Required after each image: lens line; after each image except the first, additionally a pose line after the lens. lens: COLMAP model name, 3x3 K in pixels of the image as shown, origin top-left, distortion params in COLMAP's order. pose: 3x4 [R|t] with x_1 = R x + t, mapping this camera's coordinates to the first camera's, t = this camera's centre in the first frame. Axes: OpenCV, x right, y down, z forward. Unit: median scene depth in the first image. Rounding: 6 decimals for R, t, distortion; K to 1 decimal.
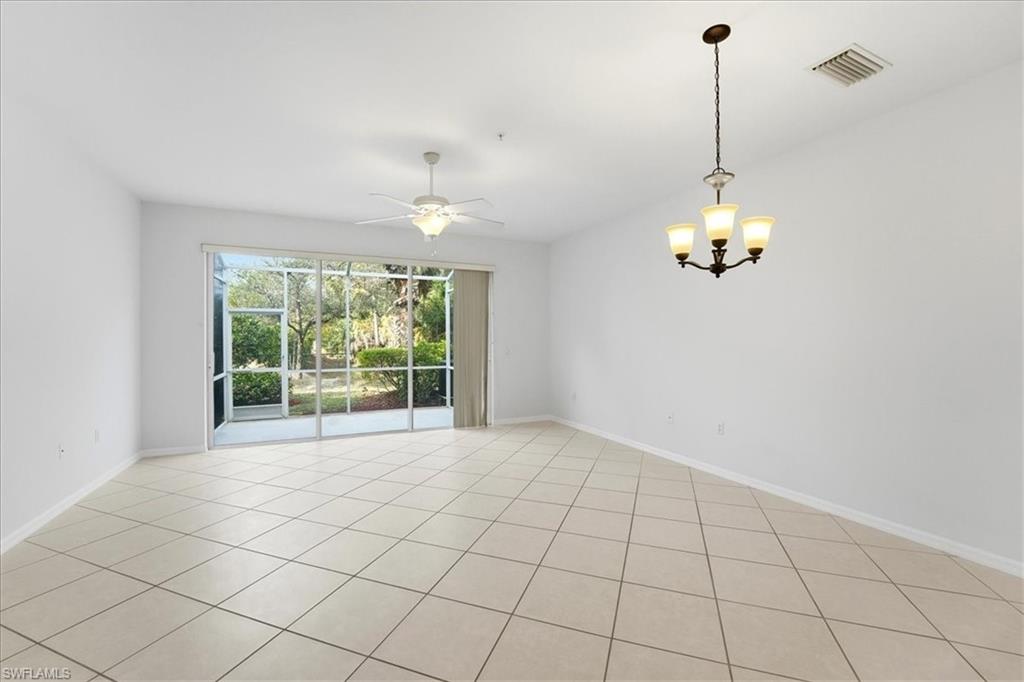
lens RADIAL K [[420.8, 0, 507.8], [0, 420.8, 338.7], [0, 0, 1]] dist [-0.023402, 0.000113]
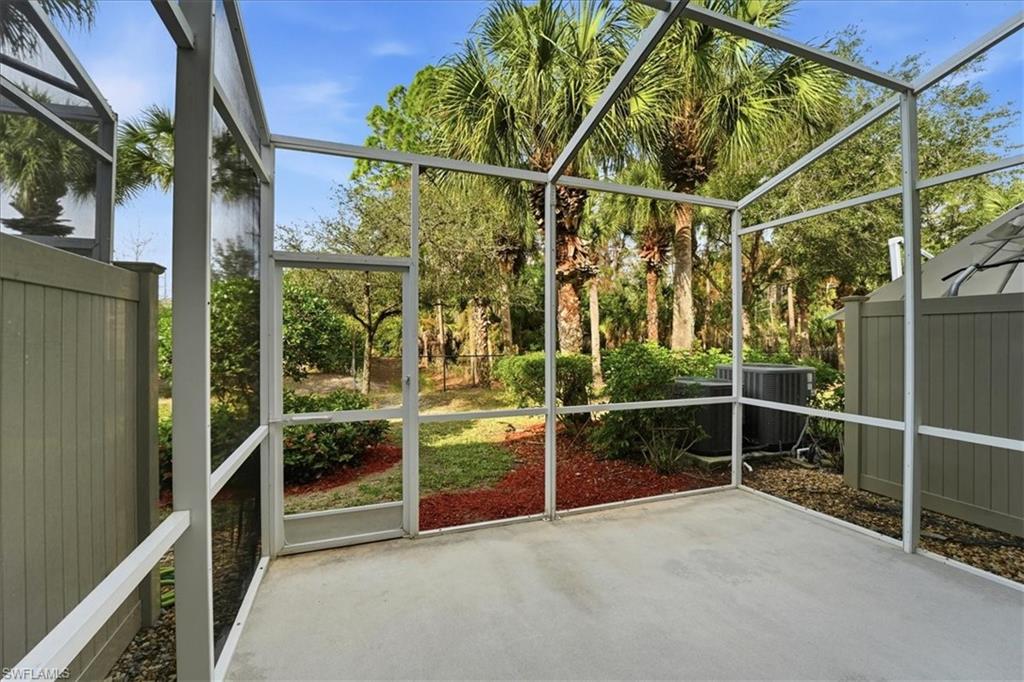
lens RADIAL K [[420.8, 0, 507.8], [0, 420.8, 338.7], [0, 0, 1]] dist [-0.023402, 0.000113]
pose [[0.996653, 0.000007, -0.081746, -0.353236], [0.000275, 0.999994, 0.003439, 0.000582], [0.081745, -0.003450, 0.996647, 0.528952]]
